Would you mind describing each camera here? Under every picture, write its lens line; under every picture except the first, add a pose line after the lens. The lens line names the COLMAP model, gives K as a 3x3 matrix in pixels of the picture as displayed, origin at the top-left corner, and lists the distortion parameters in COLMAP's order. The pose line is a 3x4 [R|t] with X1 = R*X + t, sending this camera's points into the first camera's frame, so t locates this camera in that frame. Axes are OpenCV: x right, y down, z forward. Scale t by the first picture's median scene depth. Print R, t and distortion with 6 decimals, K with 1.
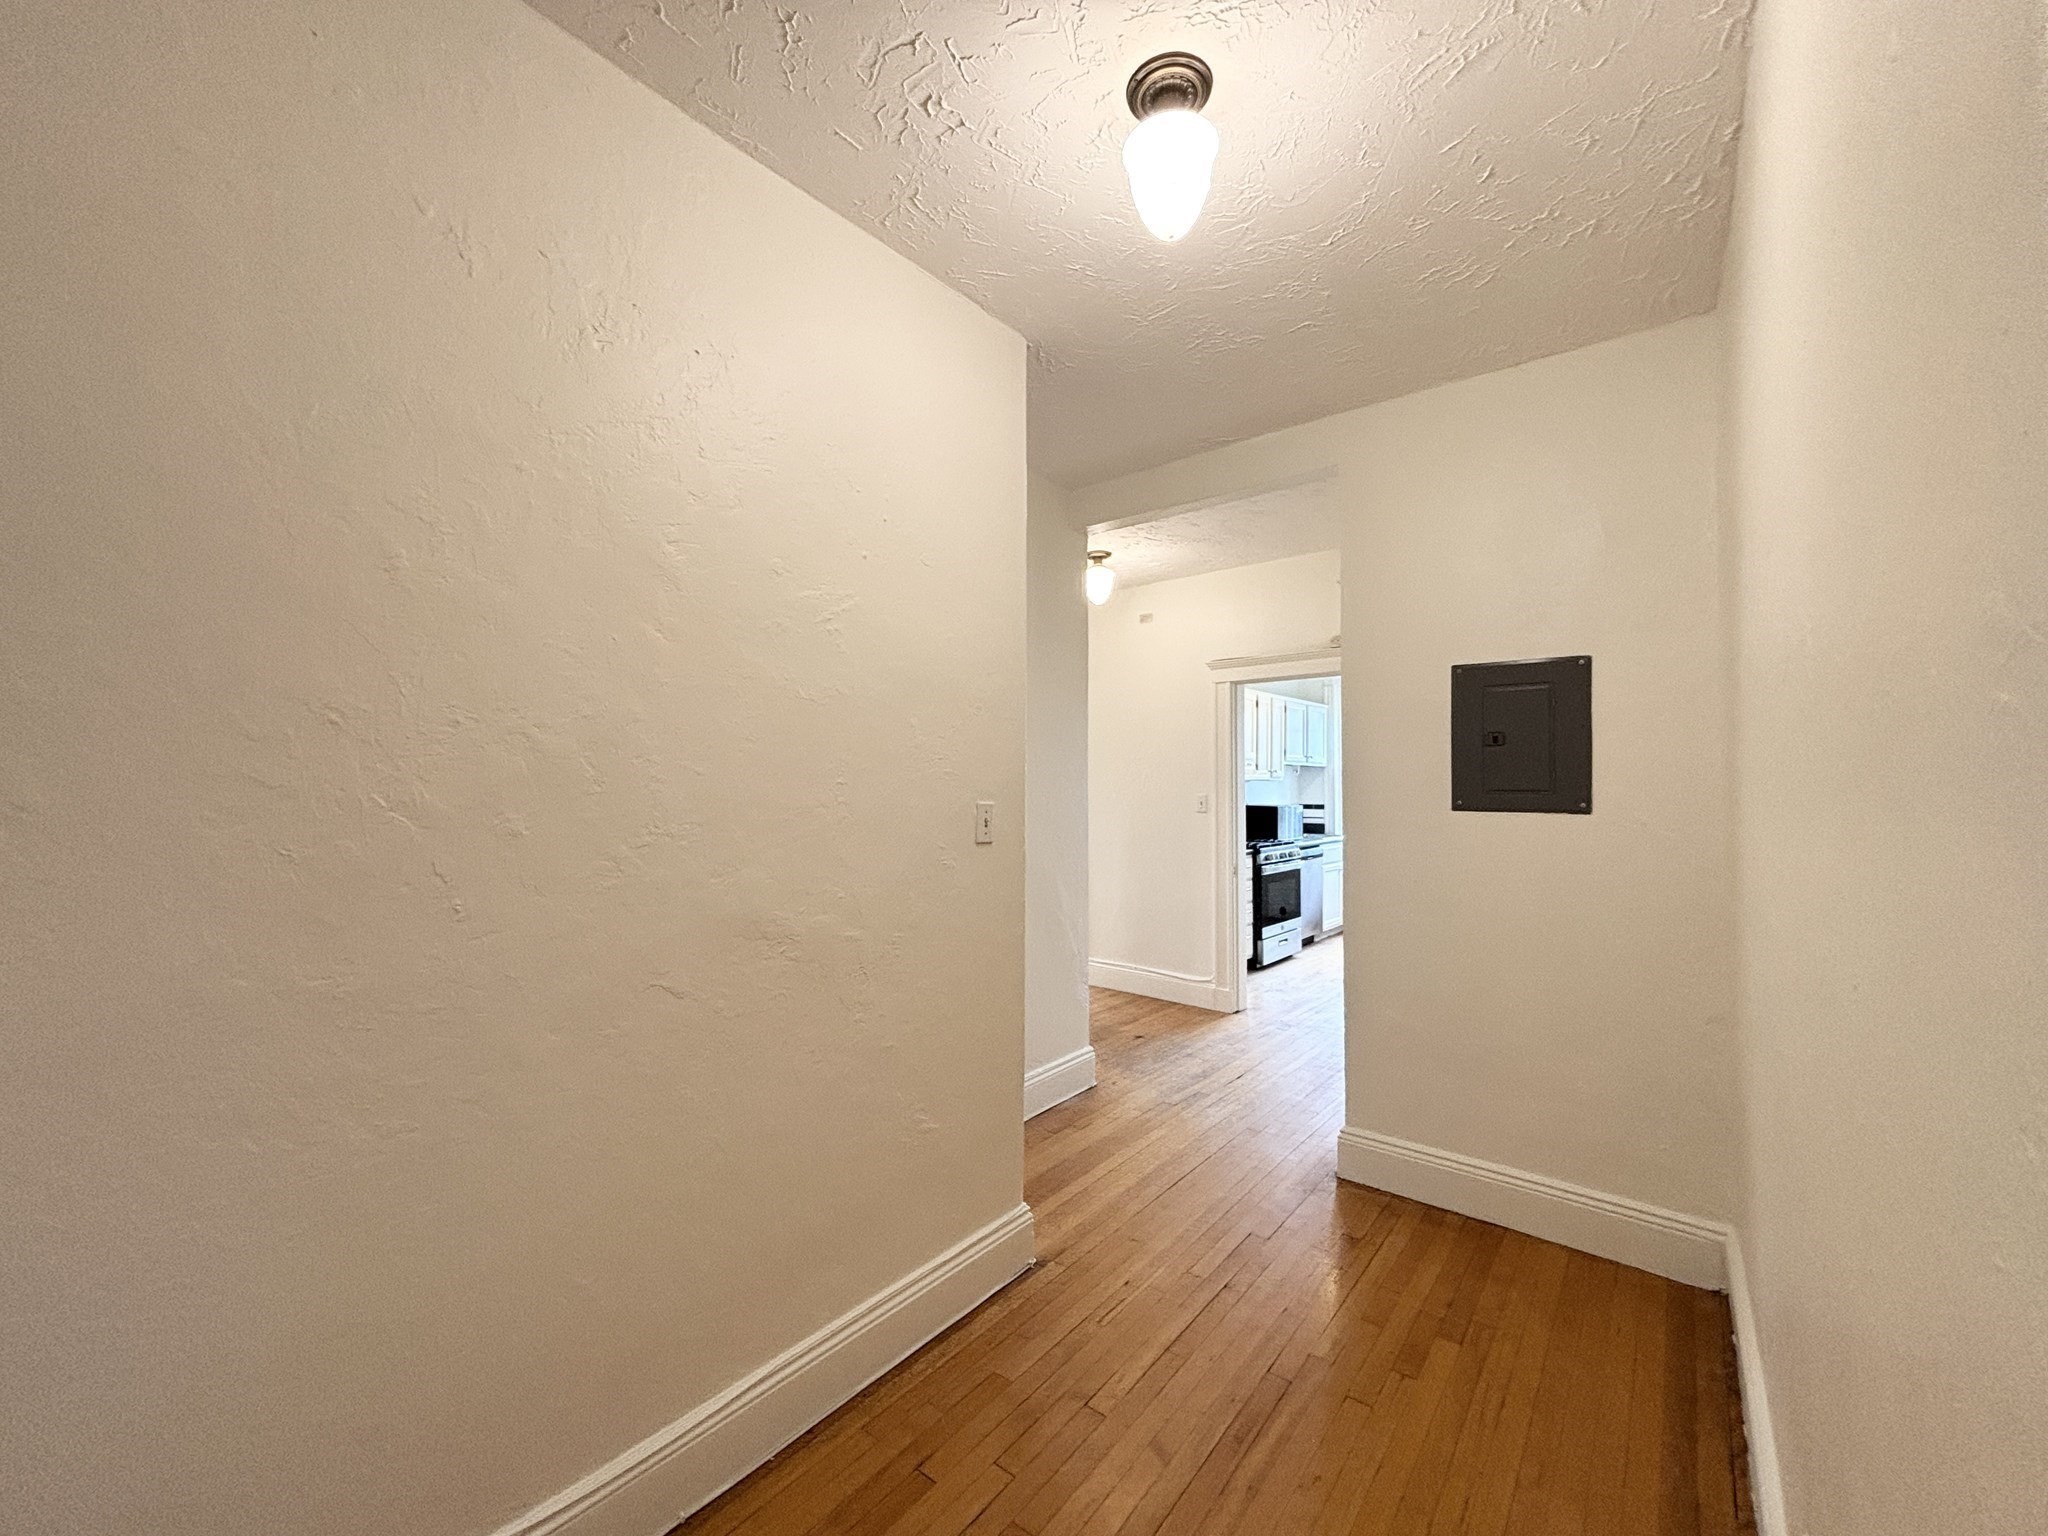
lens RADIAL K [[827.6, 0, 1024.0], [0, 827.6, 768.0], [0, 0, 1]] dist [-0.002604, -0.000269]
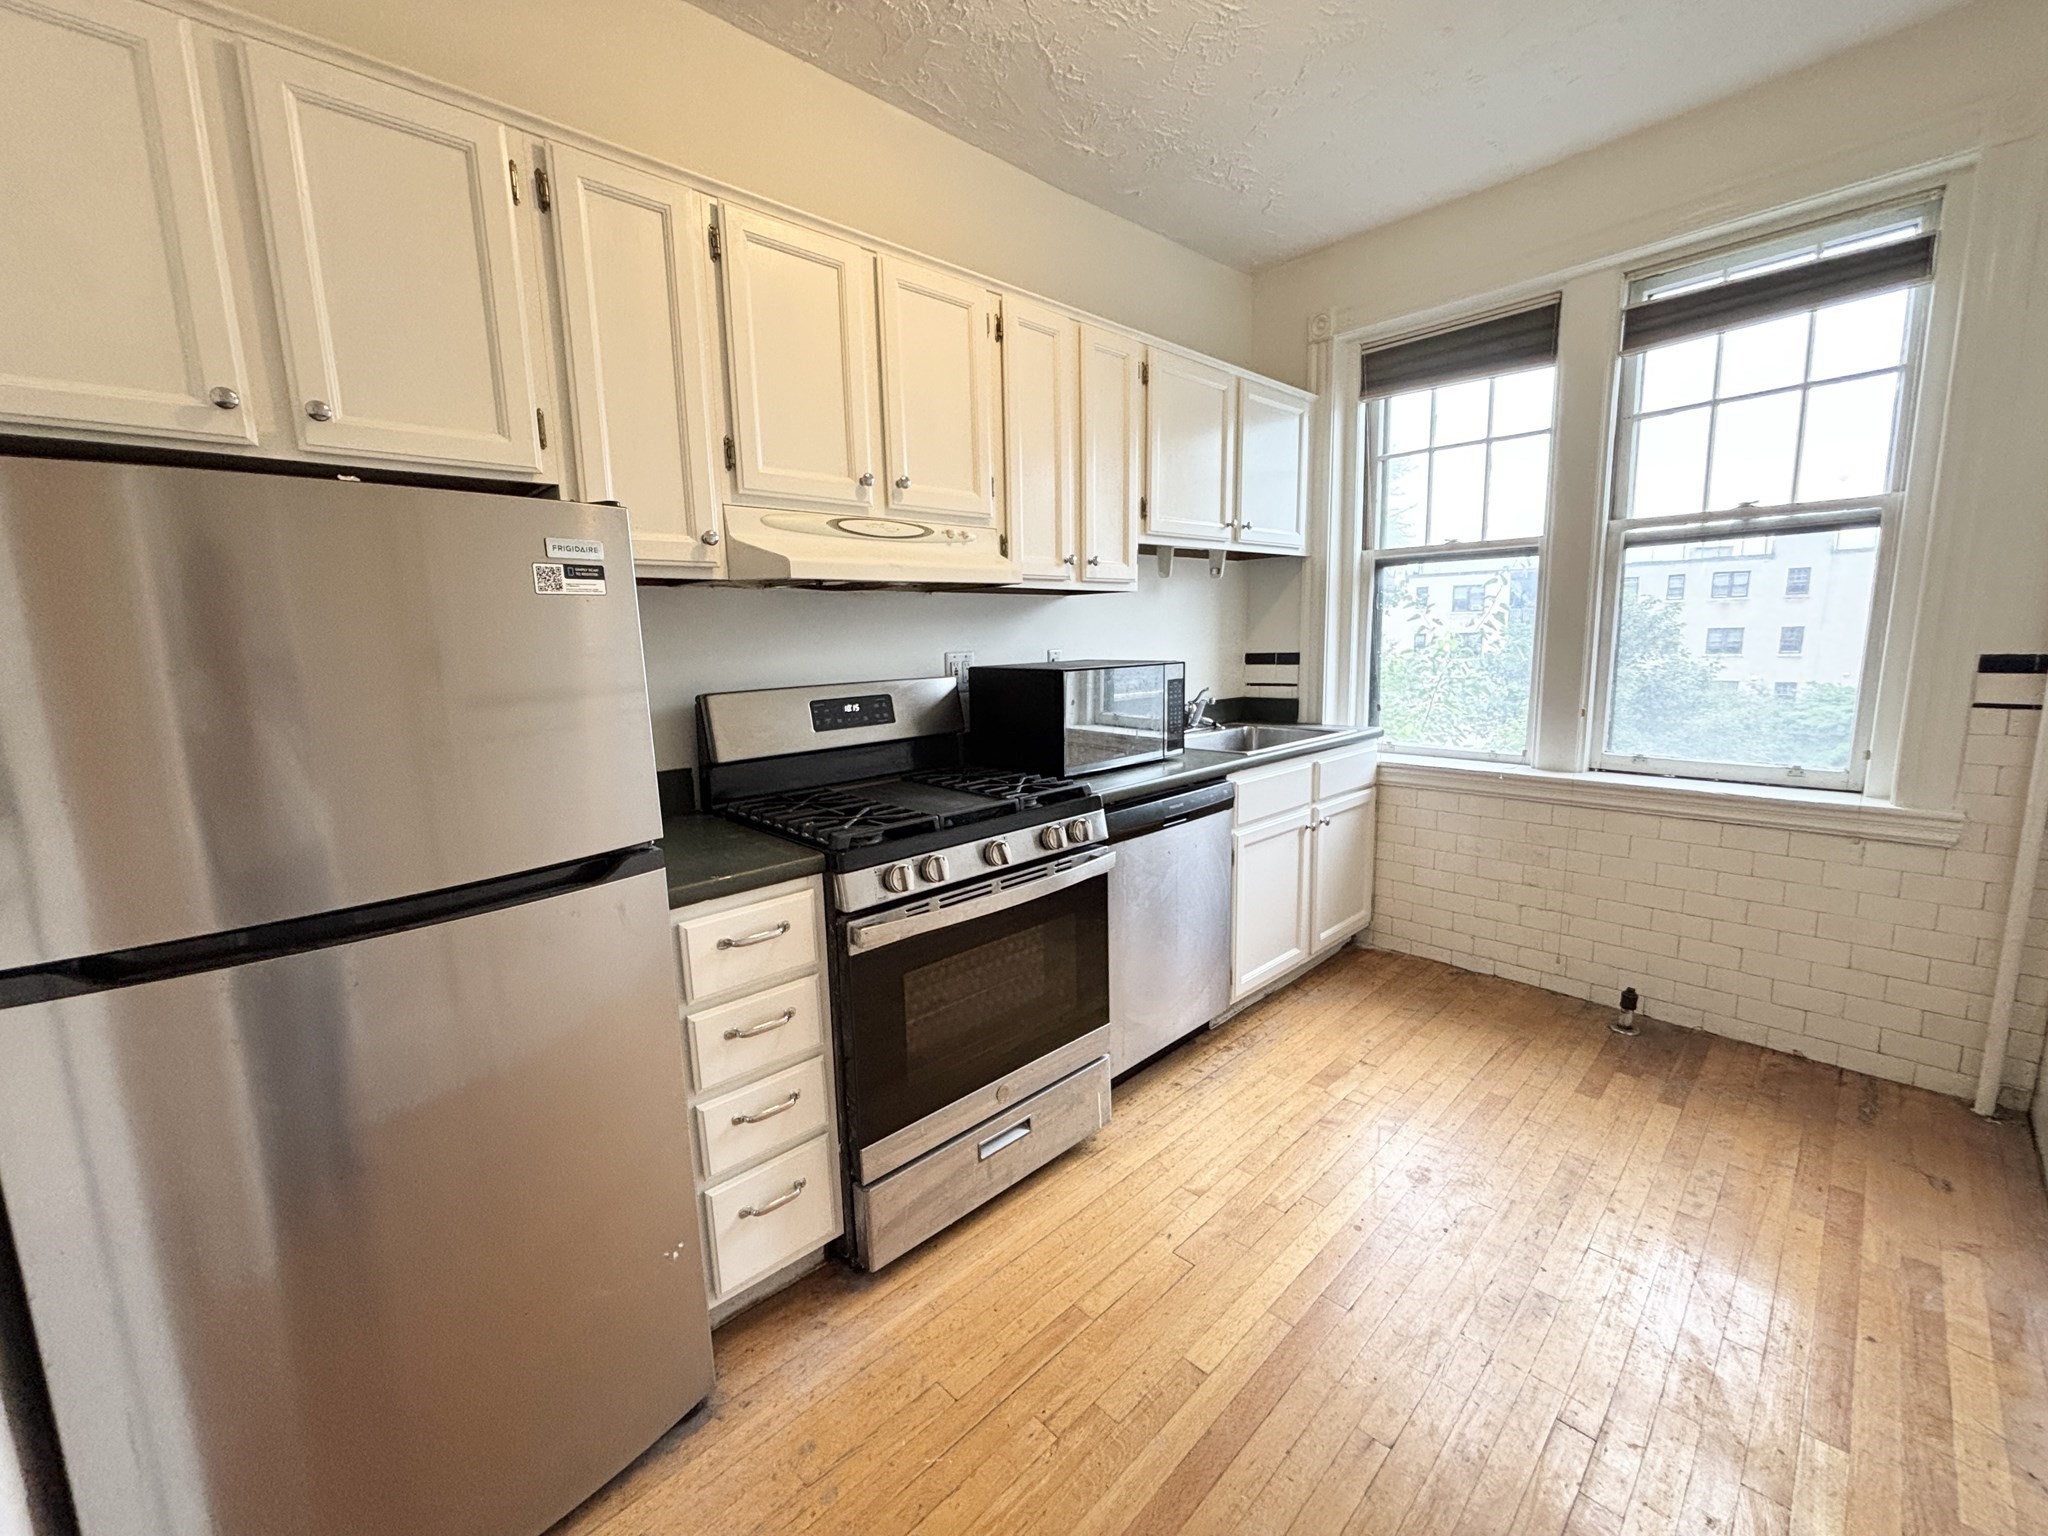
lens RADIAL K [[759.4, 0, 1049.7], [0, 759.4, 741.0], [0, 0, 1]] dist [-0.000777, -0.000035]
pose [[0.988914, -0.013551, -0.147873, 0.323377], [0.036735, 0.987200, 0.155197, 0.027263], [0.143877, -0.158908, 0.976754, 0.670759]]
